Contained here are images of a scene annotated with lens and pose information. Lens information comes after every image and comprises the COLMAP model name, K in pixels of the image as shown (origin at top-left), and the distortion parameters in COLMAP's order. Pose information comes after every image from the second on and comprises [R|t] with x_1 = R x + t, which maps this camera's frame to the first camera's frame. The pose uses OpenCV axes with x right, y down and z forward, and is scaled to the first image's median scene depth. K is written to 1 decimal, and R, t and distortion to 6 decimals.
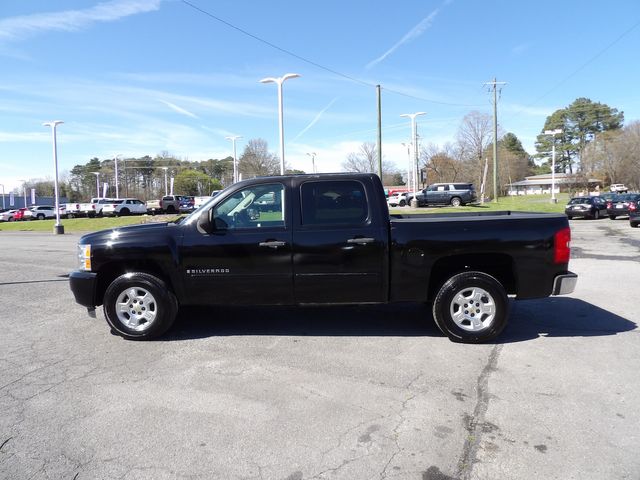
lens RADIAL K [[453.7, 0, 322.4], [0, 453.7, 232.4], [0, 0, 1]] dist [-0.045196, 0.044297]
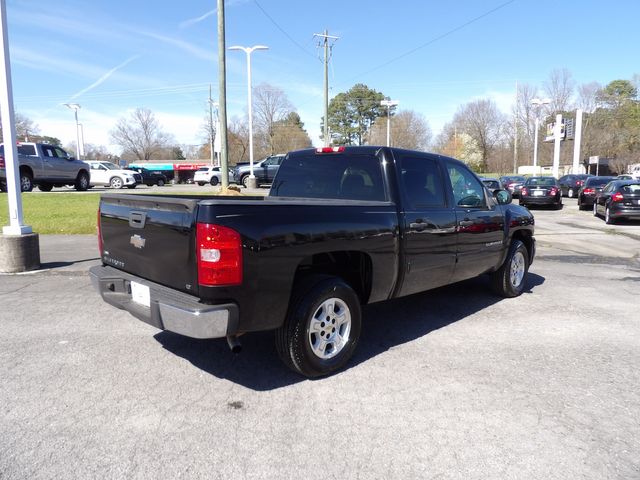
lens RADIAL K [[453.7, 0, 322.4], [0, 453.7, 232.4], [0, 0, 1]] dist [-0.045196, 0.044297]
pose [[0.883132, -0.028199, 0.468277, -0.020799], [0.005228, 0.998721, 0.050281, -0.022362], [-0.469096, -0.041956, 0.882150, 0.353811]]
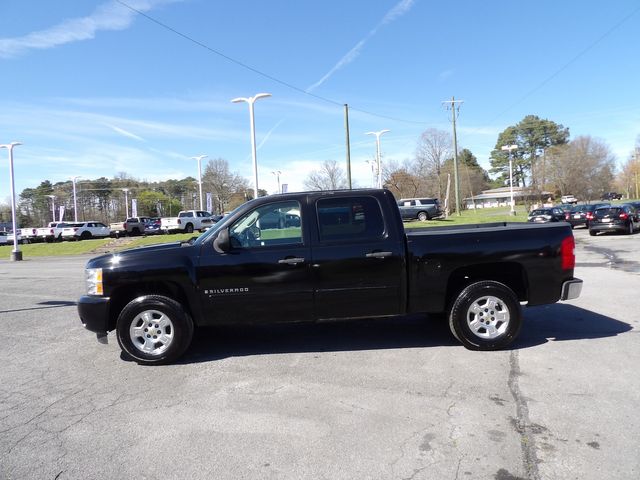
lens RADIAL K [[453.7, 0, 322.4], [0, 453.7, 232.4], [0, 0, 1]] dist [-0.045196, 0.044297]
pose [[0.996105, -0.028188, 0.083546, -0.016881], [0.031449, 0.998784, -0.037979, 0.000386], [-0.082374, 0.040458, 0.995780, -0.000879]]
